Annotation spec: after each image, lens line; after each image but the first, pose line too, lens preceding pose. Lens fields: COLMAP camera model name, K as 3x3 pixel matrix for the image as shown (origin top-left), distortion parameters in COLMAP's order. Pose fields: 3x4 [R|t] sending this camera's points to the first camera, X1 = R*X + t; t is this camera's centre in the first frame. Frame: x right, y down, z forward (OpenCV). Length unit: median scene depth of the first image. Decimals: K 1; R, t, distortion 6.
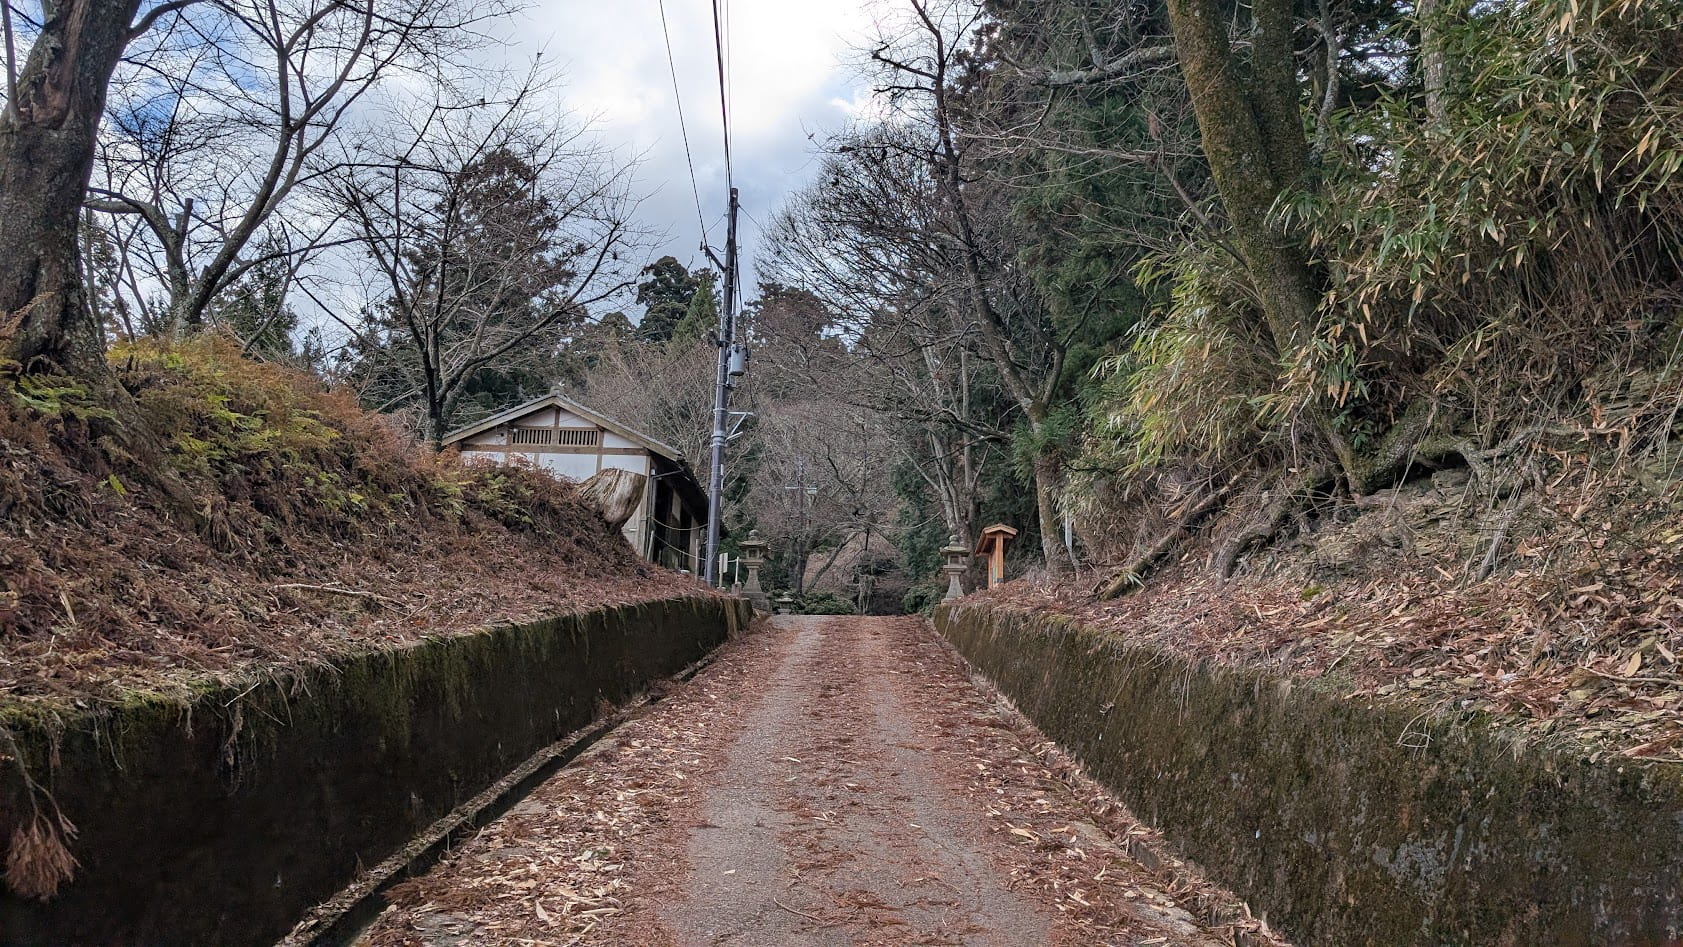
lens RADIAL K [[1212.9, 0, 847.8], [0, 1212.9, 470.9], [0, 0, 1]] dist [0.034525, -0.028801]
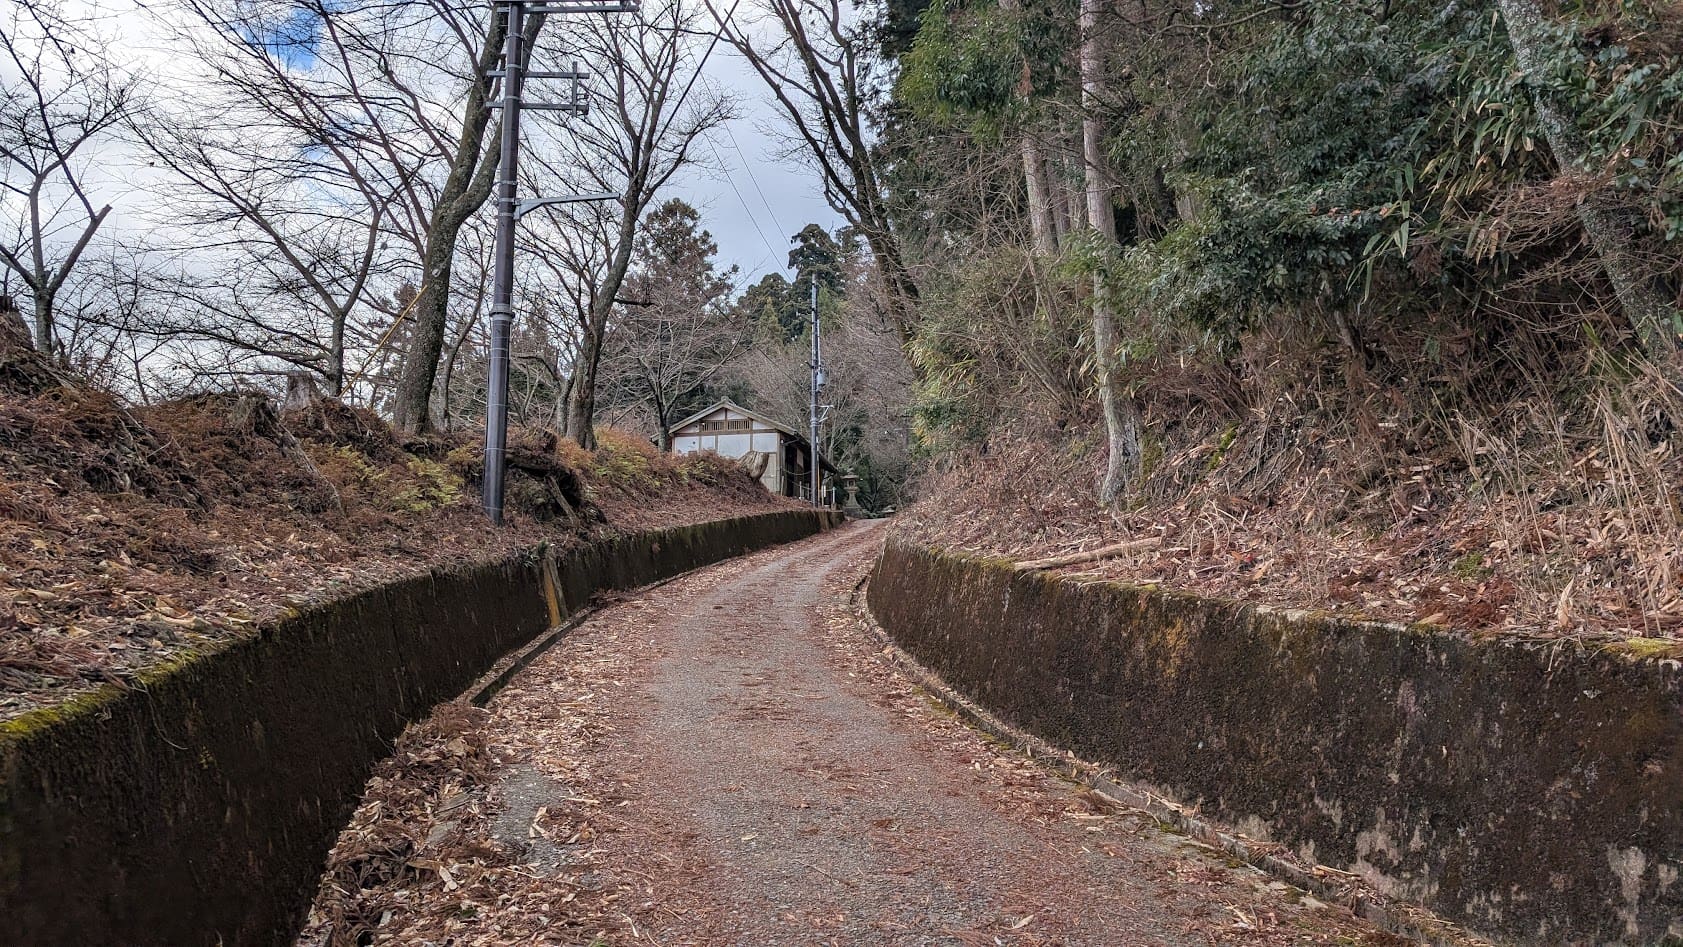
lens RADIAL K [[1212.9, 0, 838.8], [0, 1212.9, 474.6], [0, 0, 1]] dist [0.034525, -0.028801]
pose [[0.985699, -0.065327, -0.155340, 0.185861], [0.076376, 0.994876, 0.066251, -0.061097], [0.150216, -0.077167, 0.985637, -0.700709]]
